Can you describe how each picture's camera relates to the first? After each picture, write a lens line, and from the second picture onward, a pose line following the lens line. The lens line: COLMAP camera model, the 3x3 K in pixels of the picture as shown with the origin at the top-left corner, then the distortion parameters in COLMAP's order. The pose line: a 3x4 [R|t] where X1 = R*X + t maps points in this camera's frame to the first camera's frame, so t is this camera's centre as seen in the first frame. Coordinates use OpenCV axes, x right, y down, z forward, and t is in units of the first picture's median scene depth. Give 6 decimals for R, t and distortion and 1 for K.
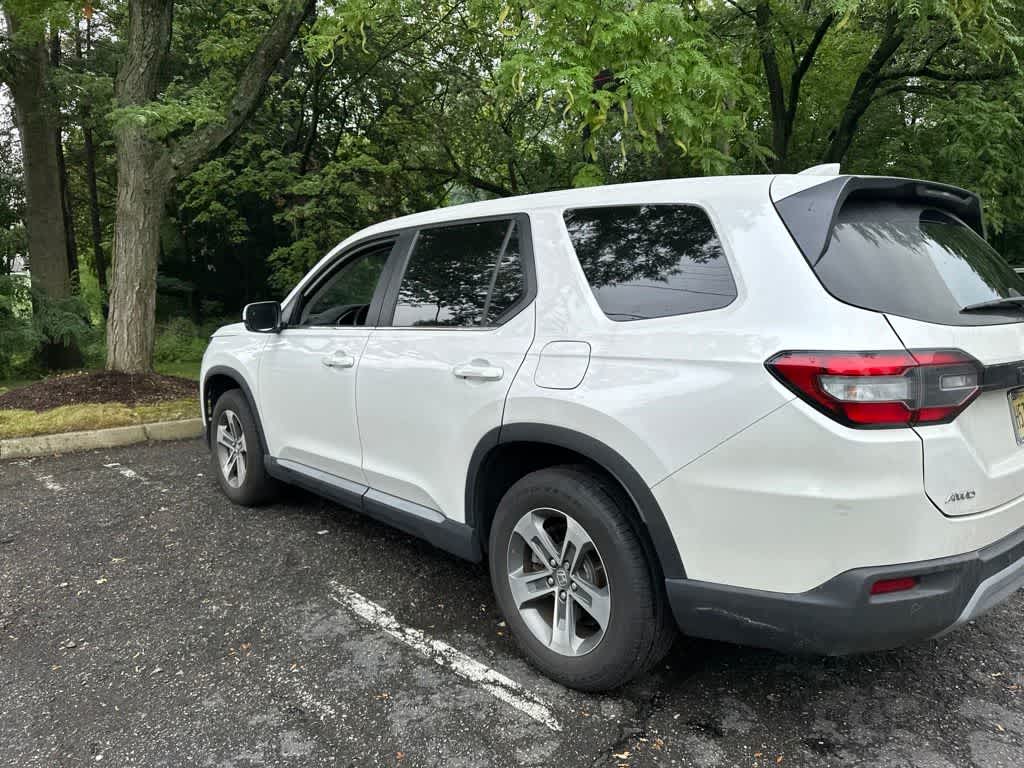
lens RADIAL K [[721.7, 0, 514.1], [0, 721.7, 379.1], [0, 0, 1]] dist [0.041040, -0.052810]
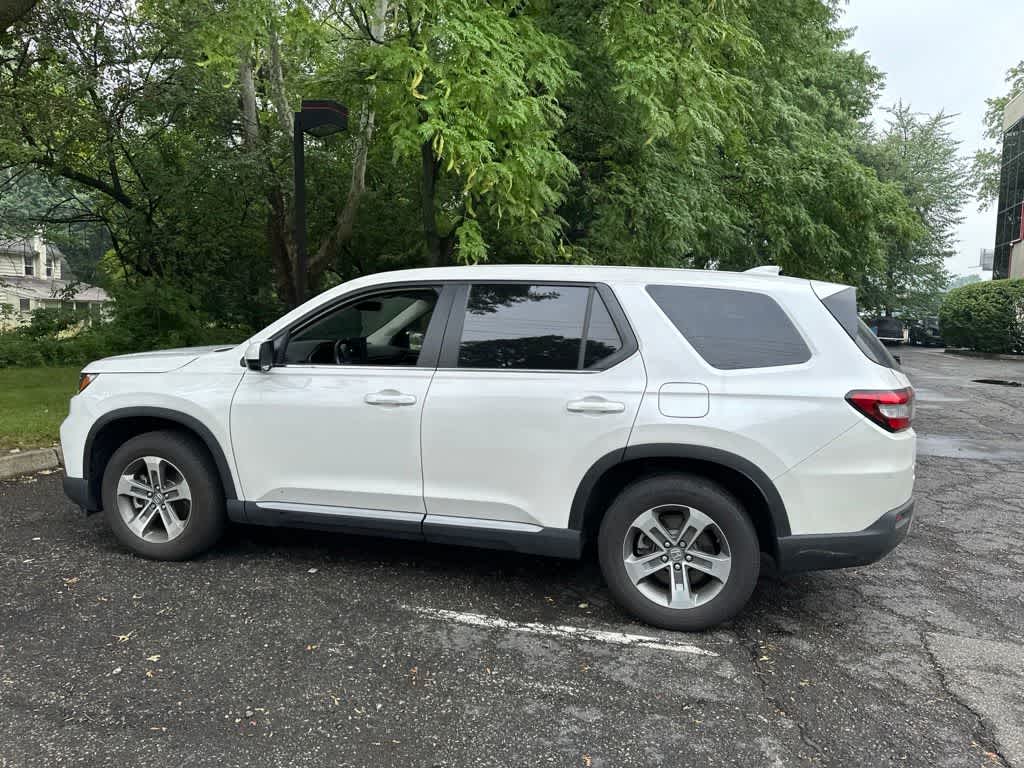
lens RADIAL K [[716.7, 0, 512.0], [0, 716.7, 384.0], [0, 0, 1]] dist [0.065001, -0.091474]
pose [[0.831067, -0.024330, 0.555640, -0.923576], [0.030254, 0.999541, -0.001484, -0.056467], [-0.555349, 0.018044, 0.831421, 0.020782]]
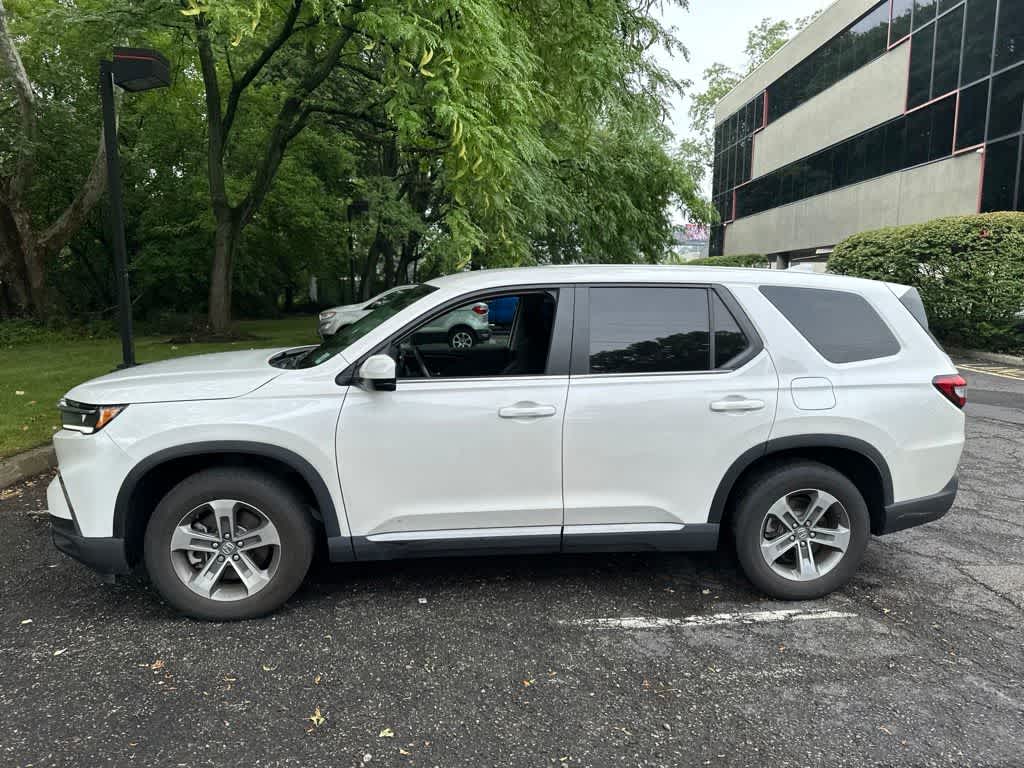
lens RADIAL K [[720.9, 0, 517.2], [0, 720.9, 393.6], [0, 0, 1]] dist [0.050590, -0.068434]
pose [[0.572332, -0.101625, 0.813701, -1.447800], [0.078398, 0.994527, 0.069066, -0.164544], [-0.816266, 0.024264, 0.577167, 0.579145]]
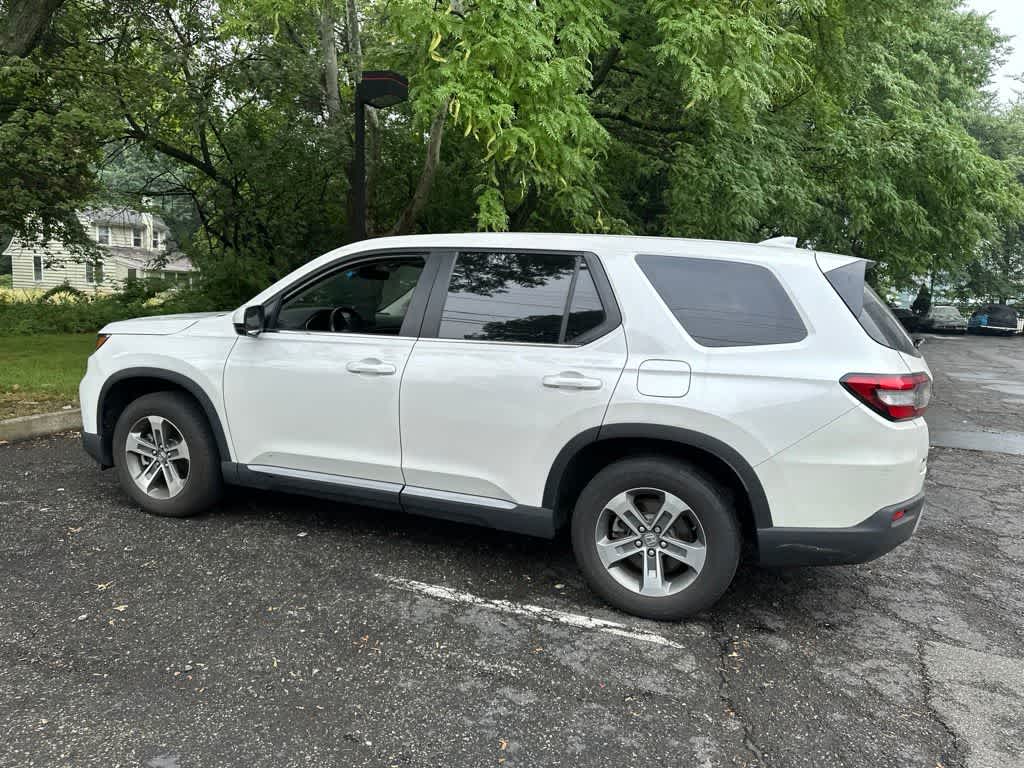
lens RADIAL K [[714.8, 0, 513.2], [0, 714.8, 393.0], [0, 0, 1]] dist [0.083585, -0.119936]
pose [[0.890786, -0.014899, 0.454178, -0.723417], [-0.002549, 0.999283, 0.037781, -0.039060], [-0.454415, -0.034813, 0.890109, -0.040668]]
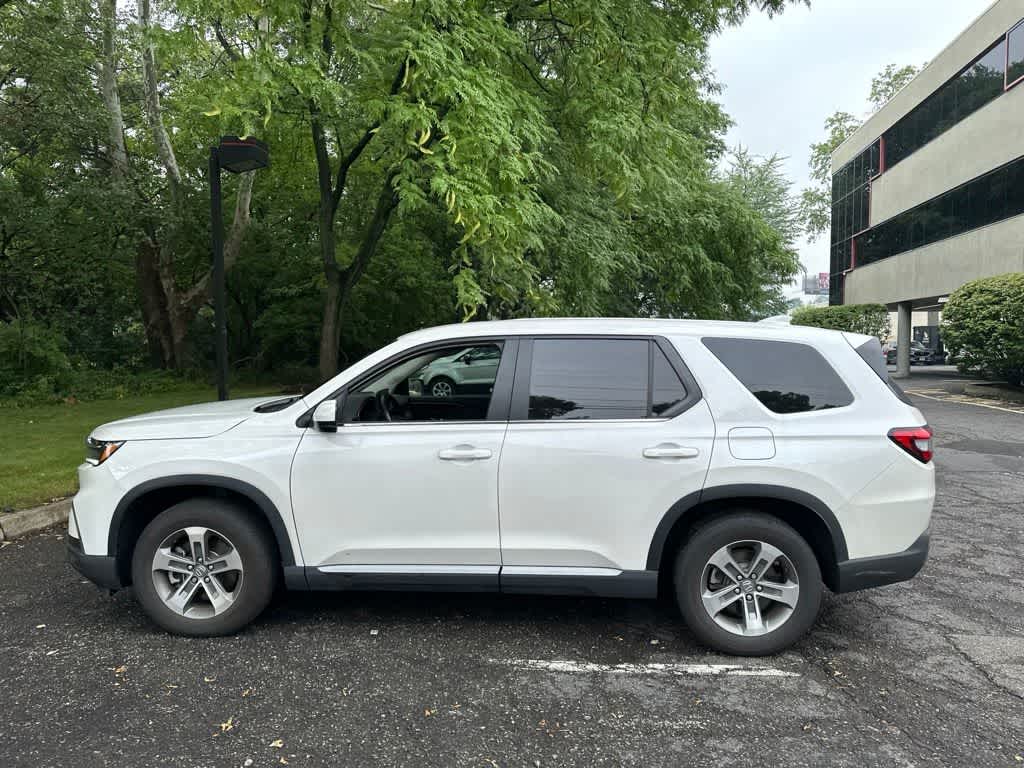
lens RADIAL K [[721.7, 0, 514.1], [0, 721.7, 379.1], [0, 0, 1]] dist [0.041040, -0.052810]
pose [[0.707987, -0.024382, 0.705805, -1.287618], [0.070374, 0.996865, -0.036155, -0.127516], [-0.702710, 0.075268, 0.707483, 0.233978]]
